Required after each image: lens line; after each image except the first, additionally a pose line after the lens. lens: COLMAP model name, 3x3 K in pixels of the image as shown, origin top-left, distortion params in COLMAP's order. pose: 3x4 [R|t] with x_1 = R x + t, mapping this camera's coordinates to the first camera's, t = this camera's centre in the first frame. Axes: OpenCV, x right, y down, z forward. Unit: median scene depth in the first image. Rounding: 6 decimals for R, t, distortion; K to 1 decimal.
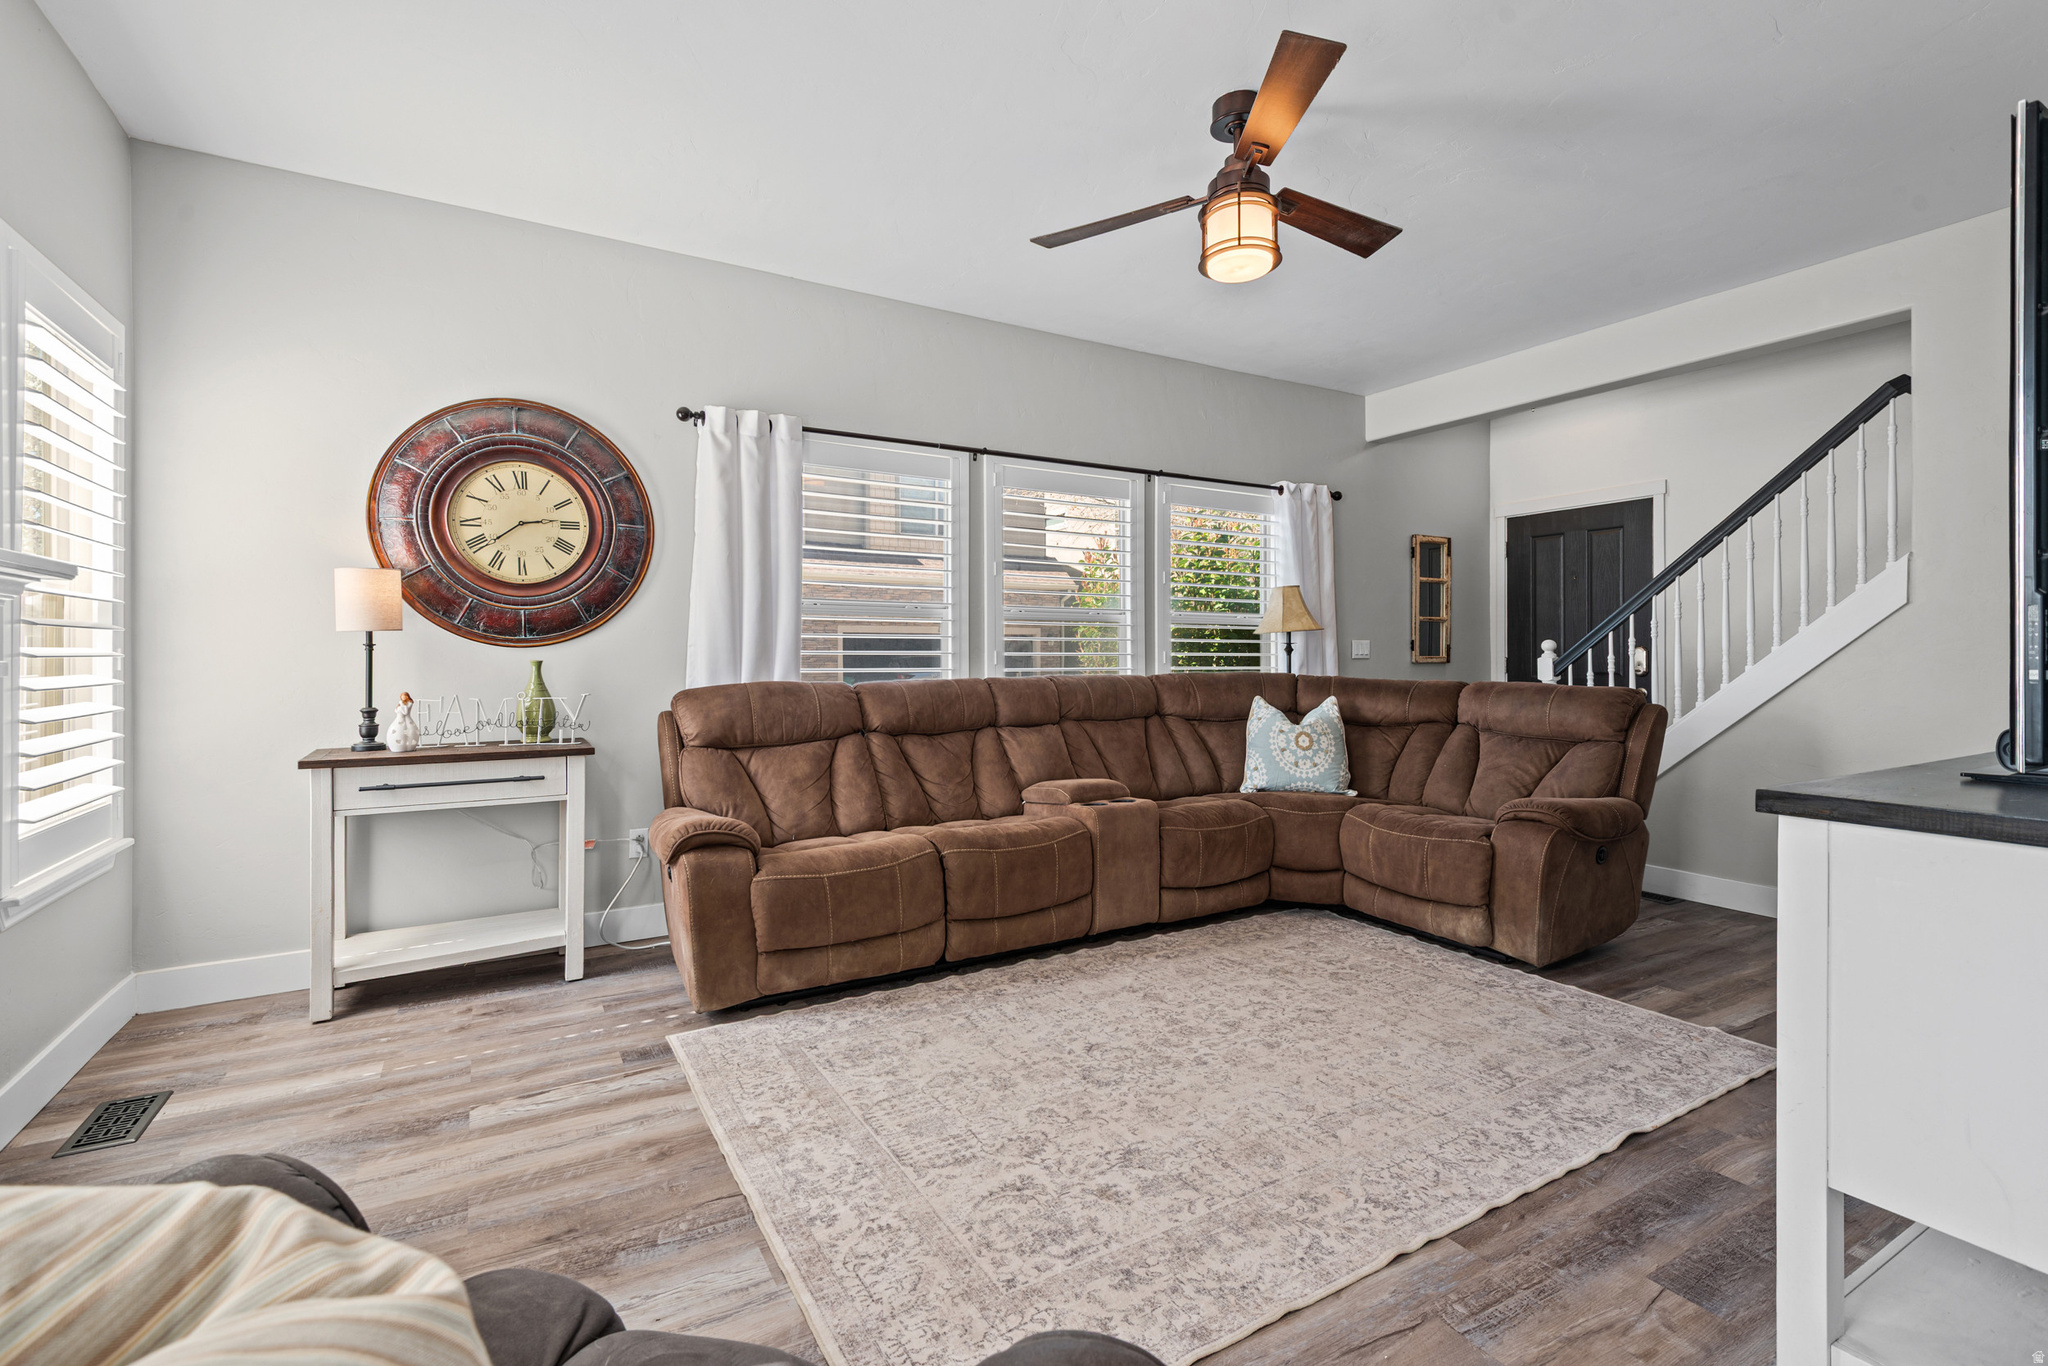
lens RADIAL K [[923.4, 0, 1029.3], [0, 923.4, 665.1], [0, 0, 1]] dist [0.033272, -0.021870]
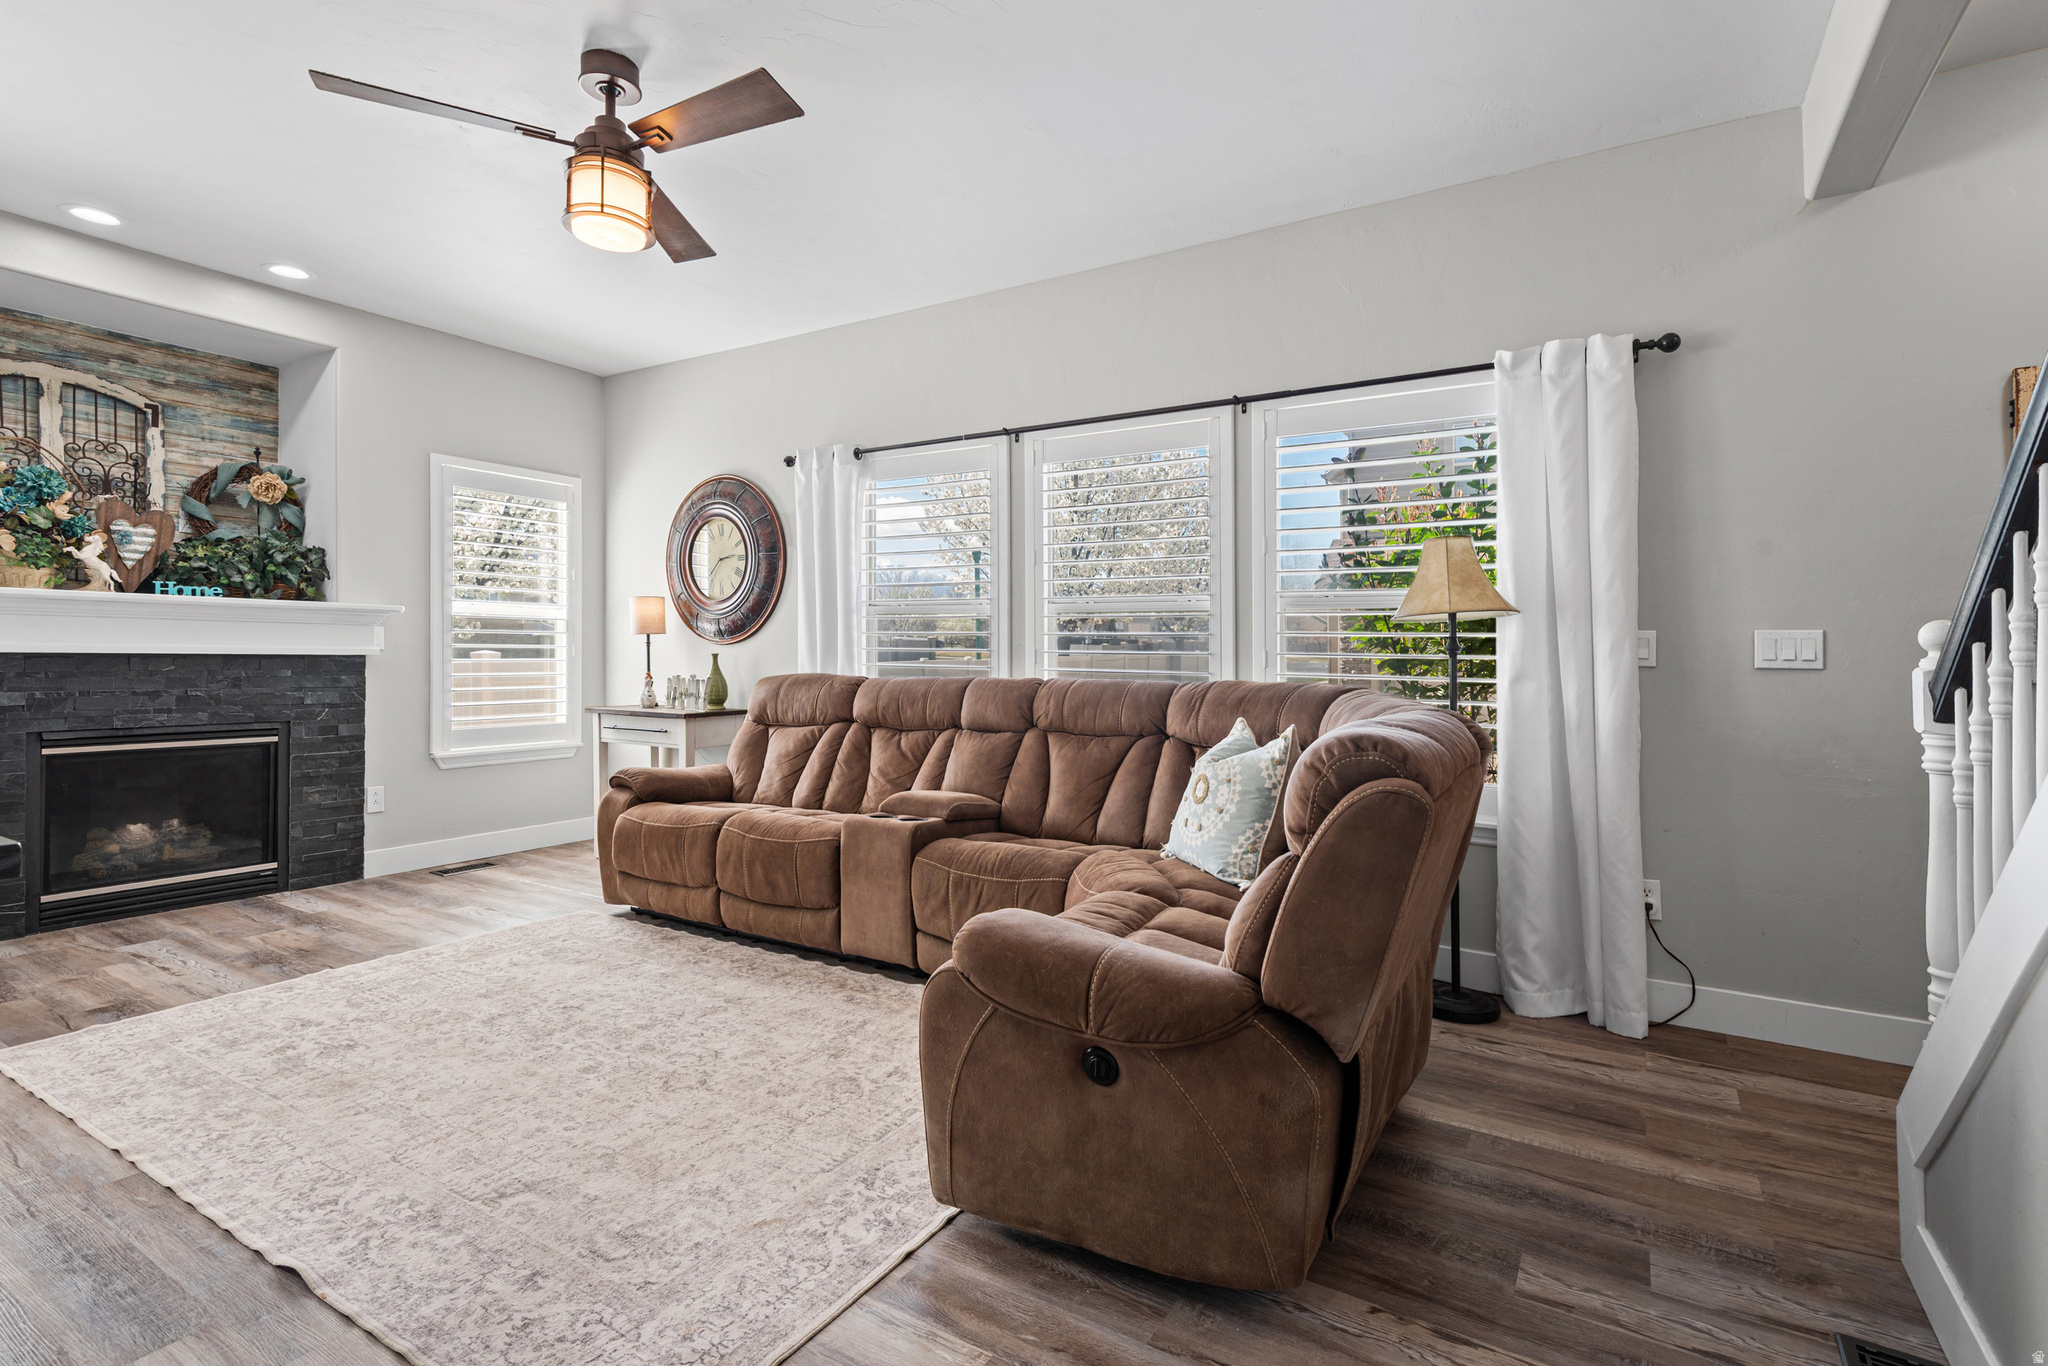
lens RADIAL K [[969.3, 0, 1061.1], [0, 969.3, 653.5], [0, 0, 1]] dist [0.001042, -0.001850]
pose [[0.482503, 0.004953, -0.875880, 1.208099], [-0.019114, 0.999805, -0.004875, -0.008833], [0.875686, 0.019094, 0.482504, 0.852419]]
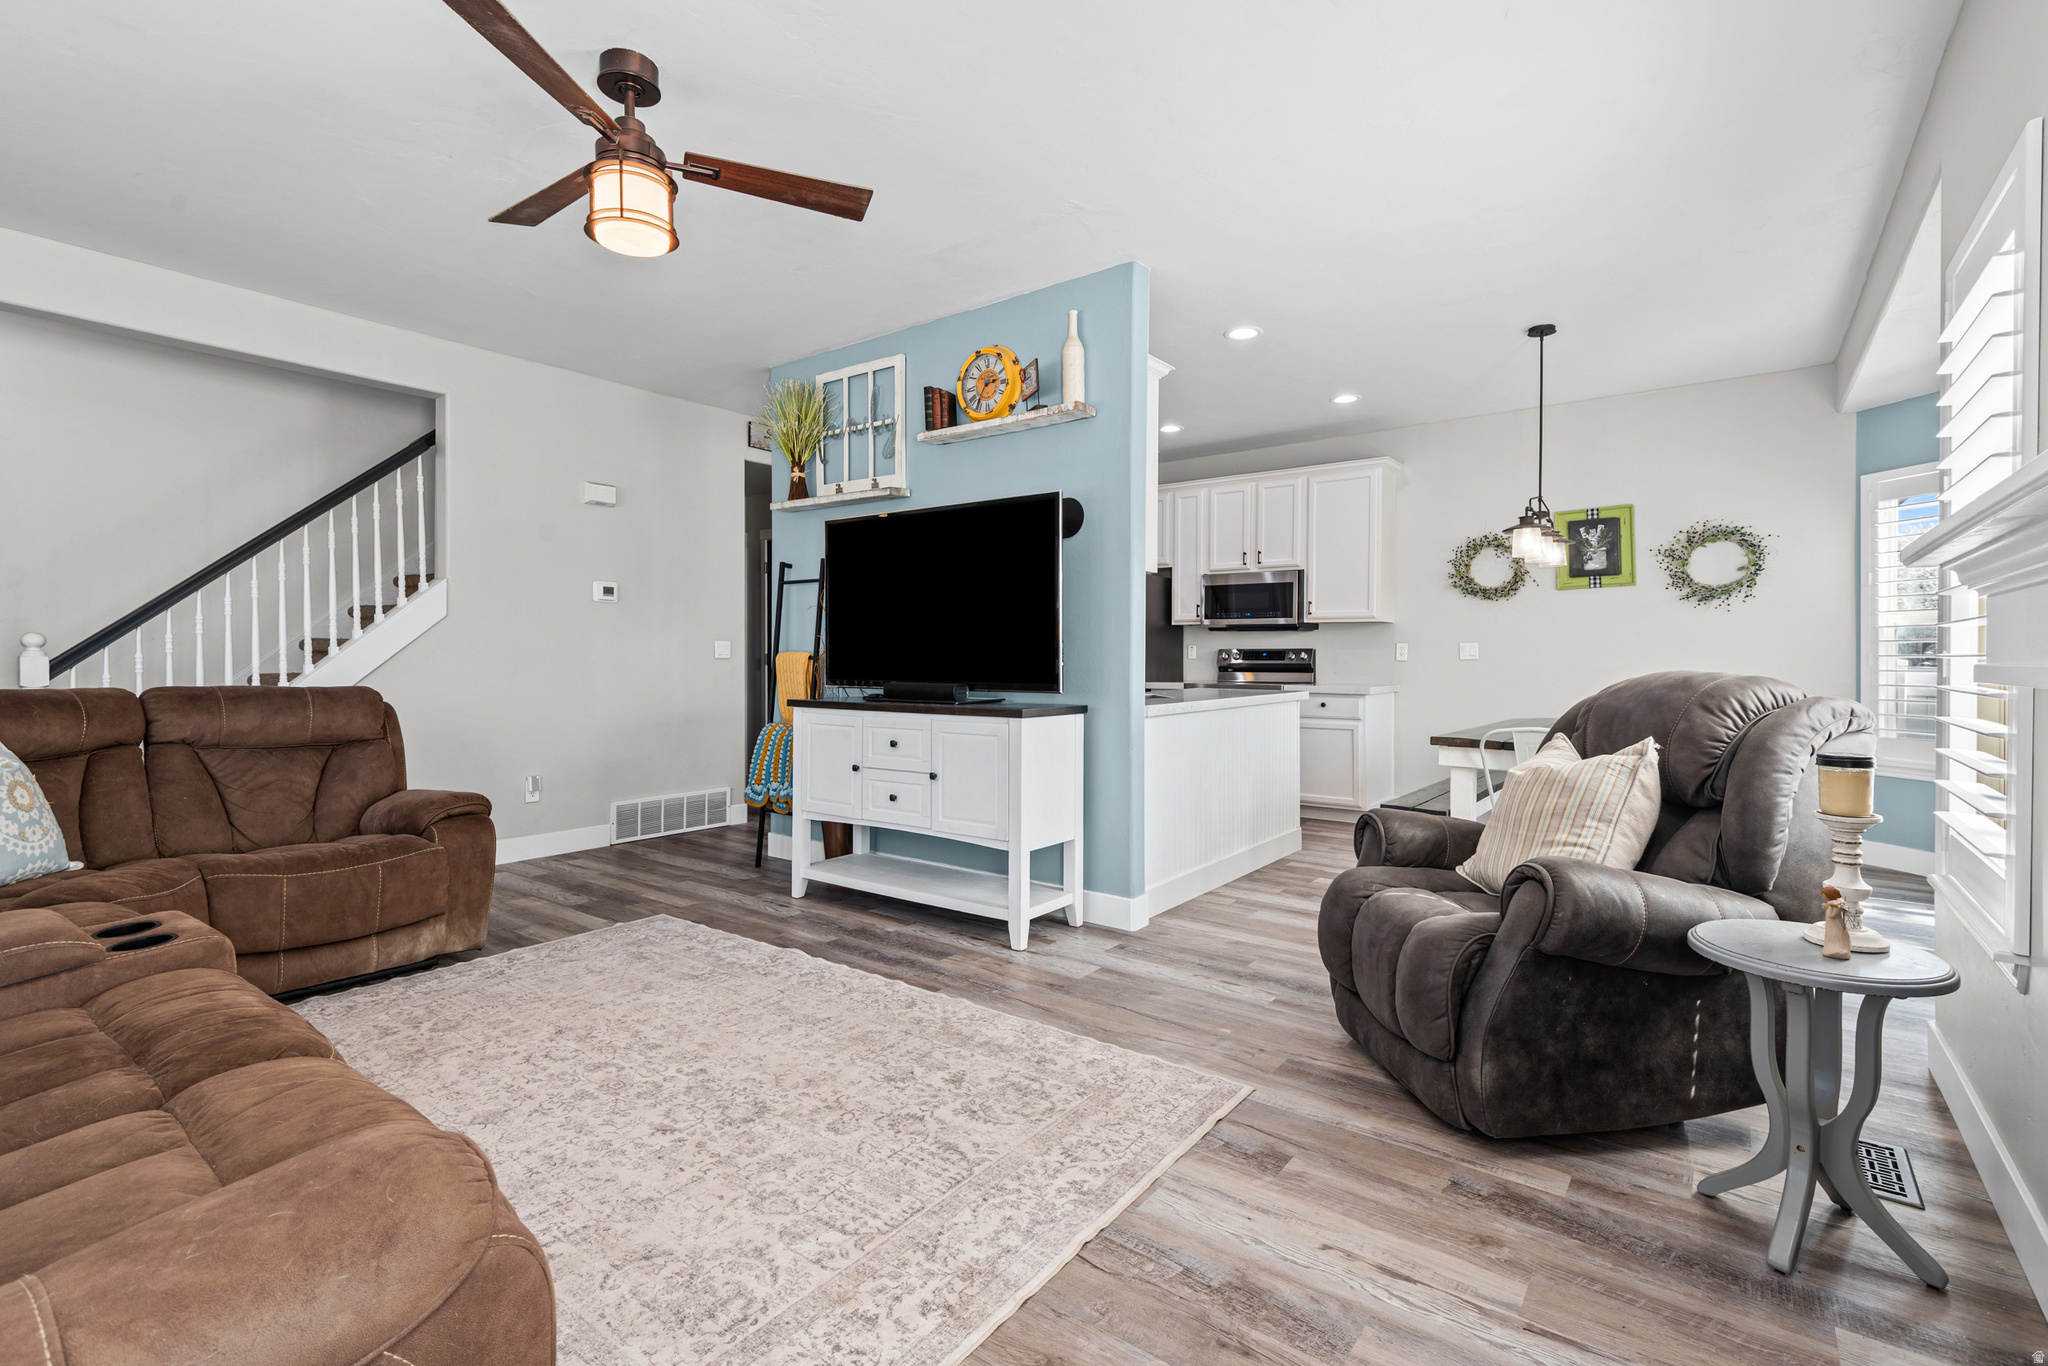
lens RADIAL K [[923.4, 0, 1029.3], [0, 923.4, 665.1], [0, 0, 1]] dist [0.033272, -0.021870]
pose [[-0.383360, -0.008643, 0.923559, -0.738368], [0.005609, 0.999916, 0.011686, -0.008666], [-0.923582, 0.009660, -0.383279, 0.913878]]
